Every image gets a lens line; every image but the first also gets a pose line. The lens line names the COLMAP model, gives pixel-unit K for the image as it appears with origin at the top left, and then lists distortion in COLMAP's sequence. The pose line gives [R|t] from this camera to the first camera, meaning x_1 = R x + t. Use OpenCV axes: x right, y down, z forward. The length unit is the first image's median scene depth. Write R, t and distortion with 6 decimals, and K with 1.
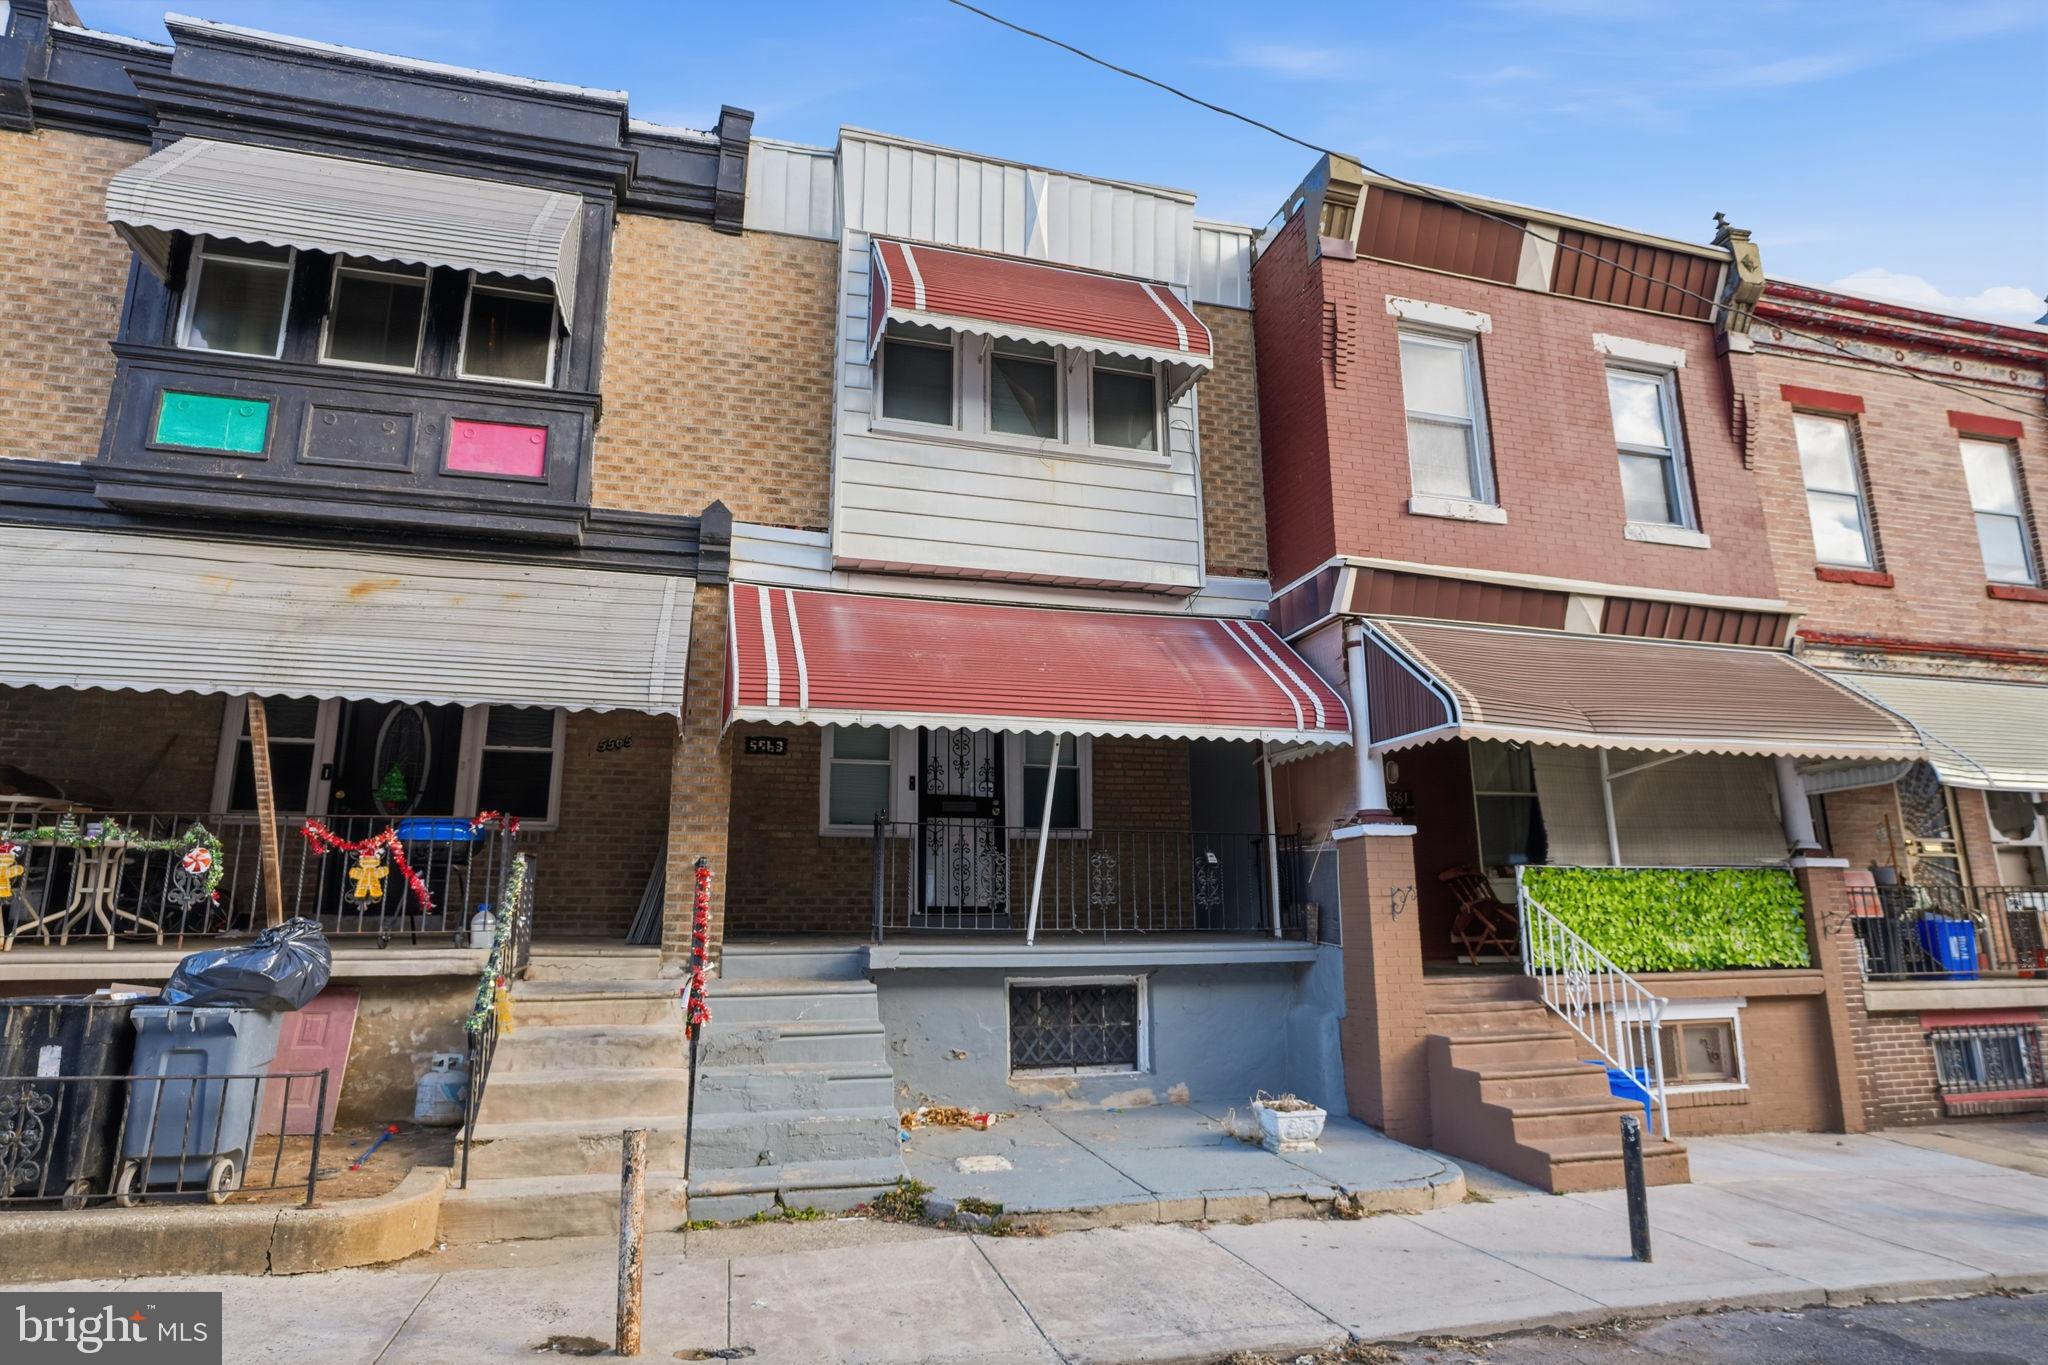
lens RADIAL K [[1163.8, 0, 994.9], [0, 1163.8, 679.3], [0, 0, 1]] dist [-0.043952, 0.032318]
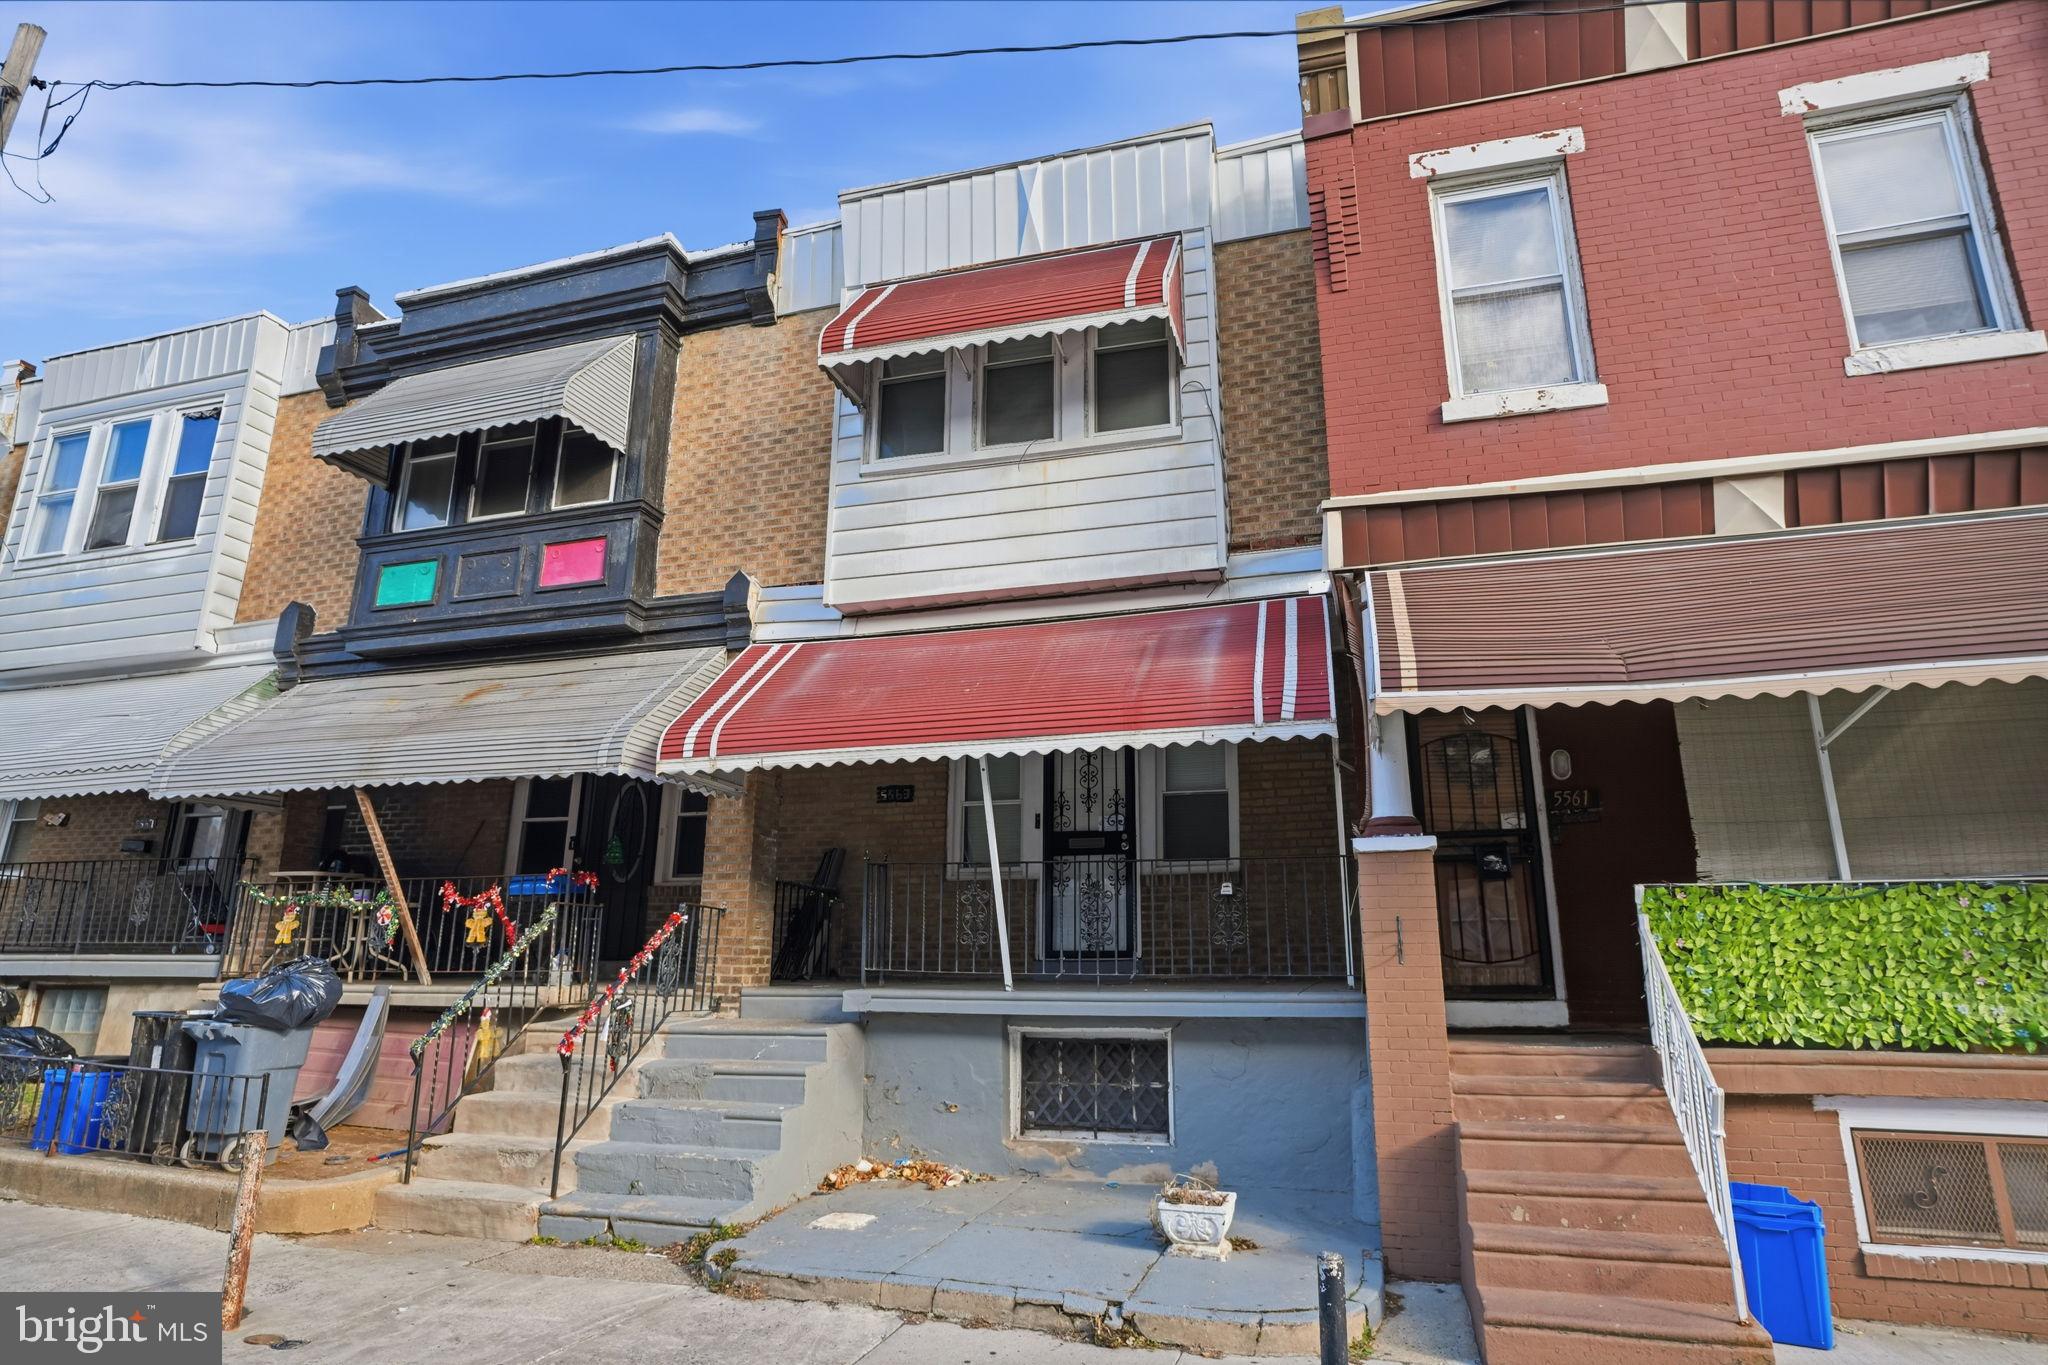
lens RADIAL K [[1163.8, 0, 994.9], [0, 1163.8, 679.3], [0, 0, 1]] dist [-0.043952, 0.032318]
pose [[0.836865, -0.128986, -0.531996, 0.510161], [0.105214, 0.991624, -0.074916, 0.050367], [0.537203, 0.006721, 0.843426, 0.211193]]
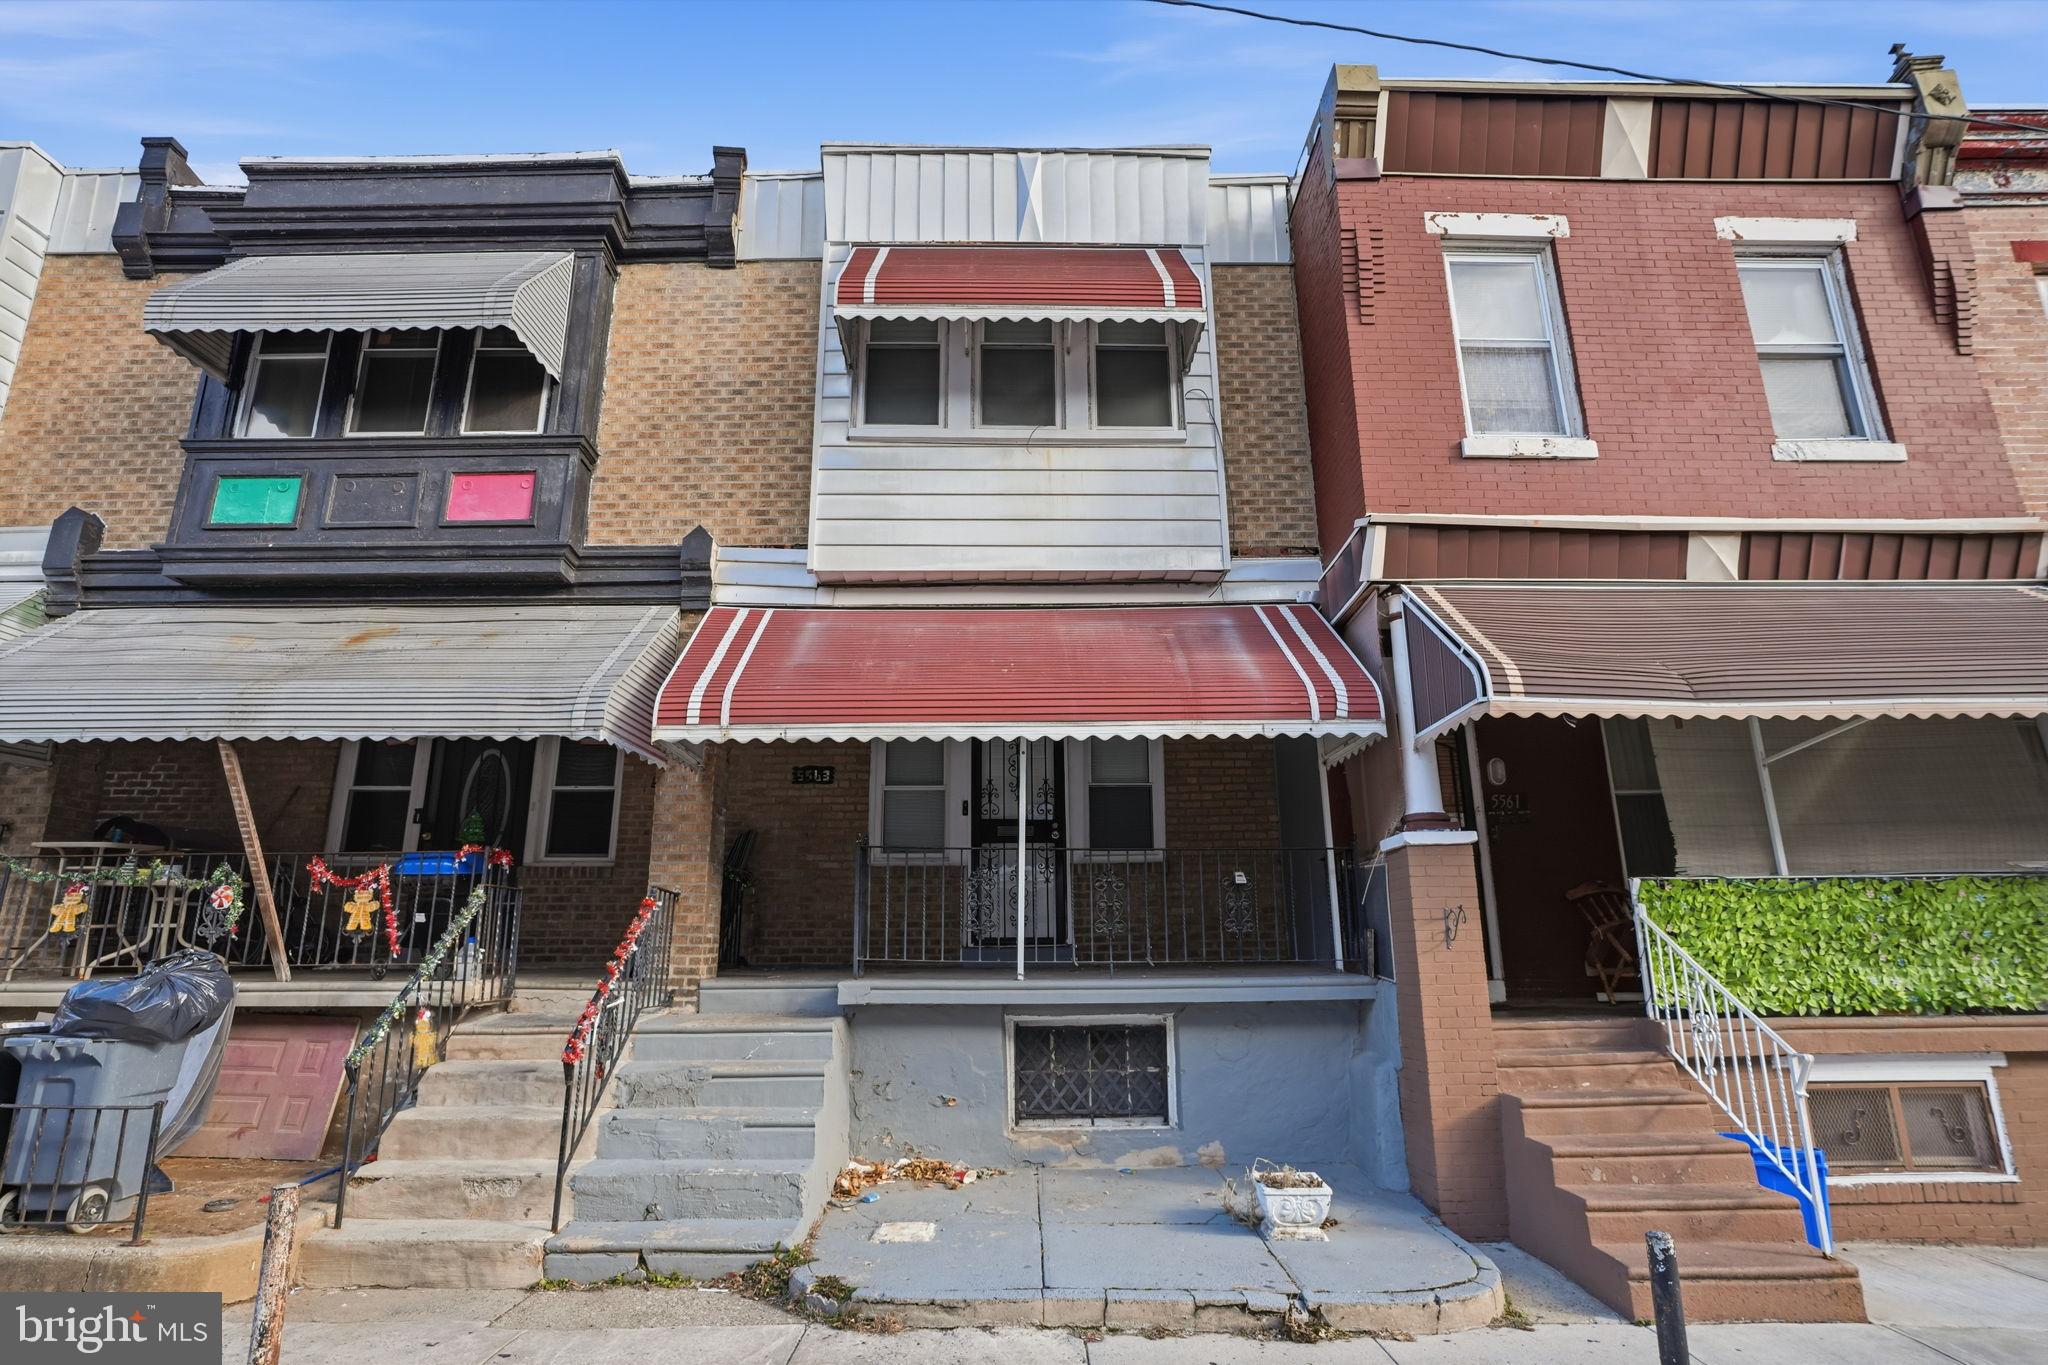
lens RADIAL K [[1086.6, 0, 996.3], [0, 1086.6, 680.3], [0, 0, 1]] dist [-0.052195, 0.029737]
pose [[0.963306, -0.069081, -0.259362, 0.231500], [0.057960, 0.997051, -0.050292, 0.037830], [0.262071, 0.033415, 0.964470, 0.173675]]
